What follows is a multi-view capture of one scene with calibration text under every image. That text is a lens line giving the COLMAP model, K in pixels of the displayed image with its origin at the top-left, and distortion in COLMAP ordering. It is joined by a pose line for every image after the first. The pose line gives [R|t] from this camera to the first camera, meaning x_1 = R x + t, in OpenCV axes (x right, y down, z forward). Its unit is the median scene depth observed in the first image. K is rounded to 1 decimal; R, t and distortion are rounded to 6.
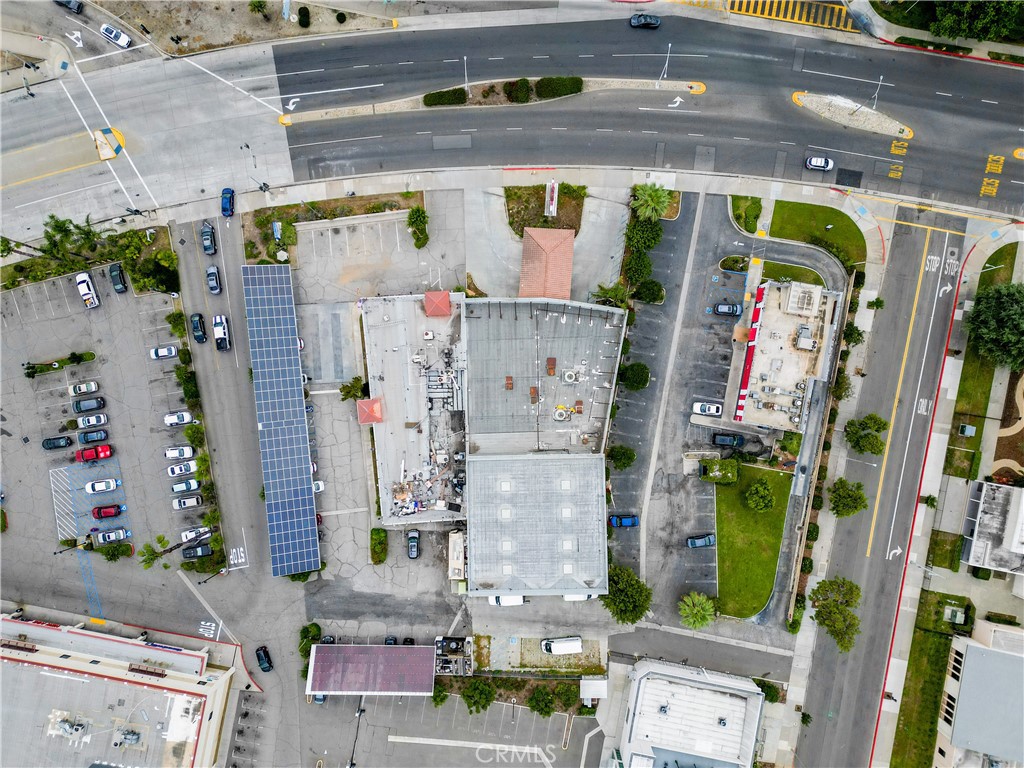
lens RADIAL K [[717.4, 0, 512.0], [0, 717.4, 384.0], [0, 0, 1]] dist [0.068093, -0.061960]
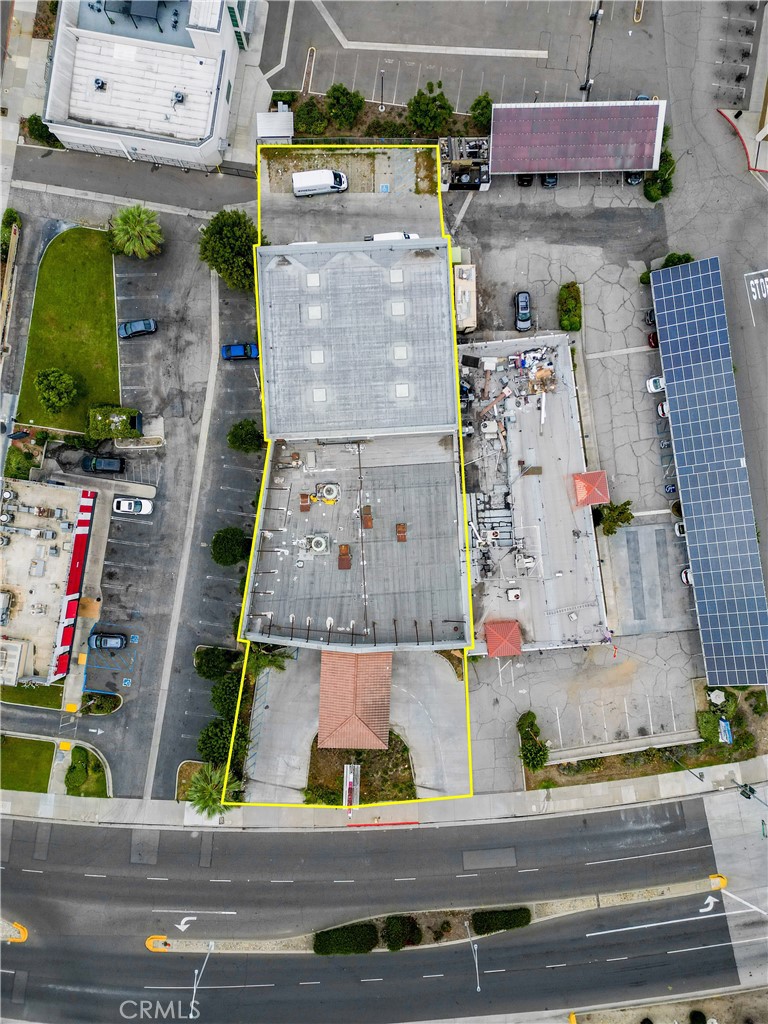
lens RADIAL K [[717.4, 0, 384.0], [0, 717.4, 512.0], [0, 0, 1]] dist [0.068093, -0.061960]
pose [[-0.999467, 0.031136, 0.009767, 0.005949], [-0.030948, -0.999342, 0.018914, 0.006280], [0.010350, 0.018601, 0.999773, 0.258806]]
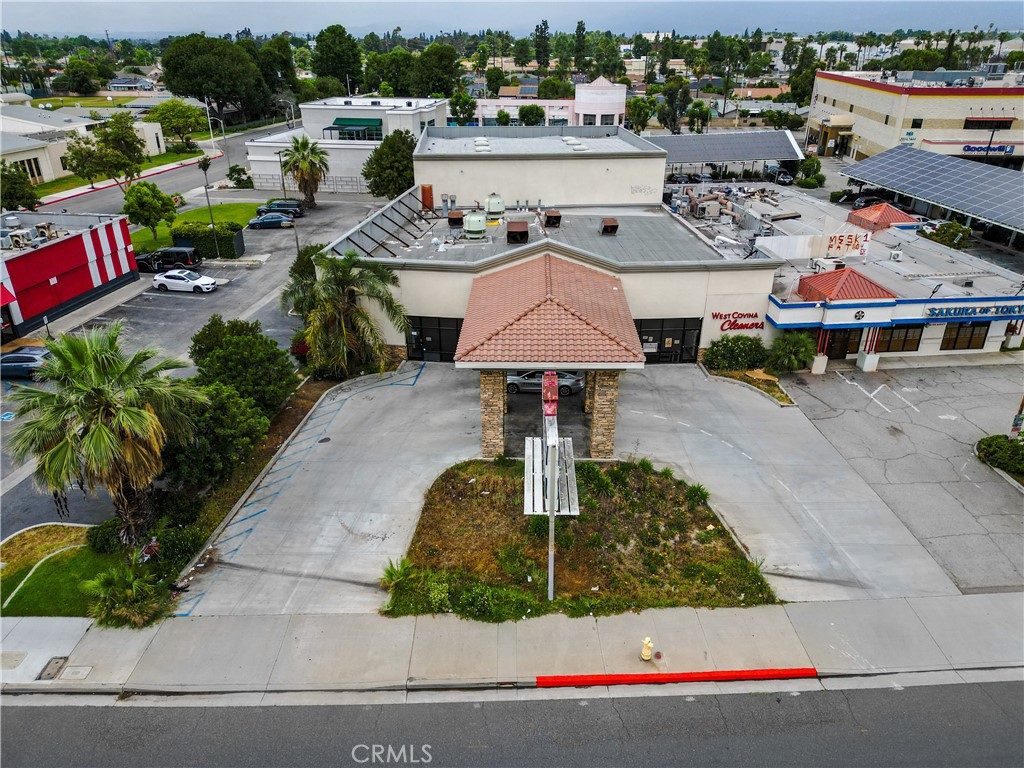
lens RADIAL K [[717.4, 0, 512.0], [0, 717.4, 384.0], [0, 0, 1]] dist [0.068093, -0.061960]
pose [[-0.998921, 0.038233, -0.026363, 0.069854], [-0.040255, -0.429777, 0.902037, -0.437169], [0.023158, 0.902125, 0.430853, 0.856584]]
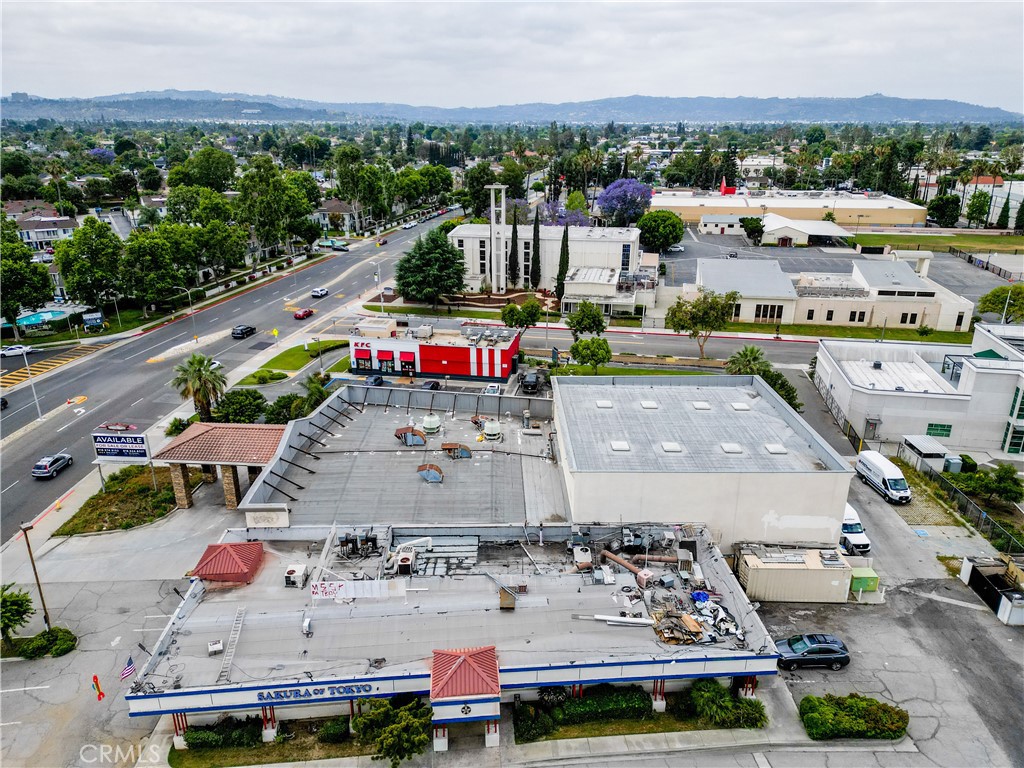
lens RADIAL K [[717.4, 0, 512.0], [0, 717.4, 384.0], [0, 0, 1]] dist [0.068093, -0.061960]
pose [[0.006322, -0.324077, 0.946010, -0.471749], [0.999979, 0.001000, -0.006340, 0.060911], [0.001108, 0.946030, 0.324077, 0.733275]]
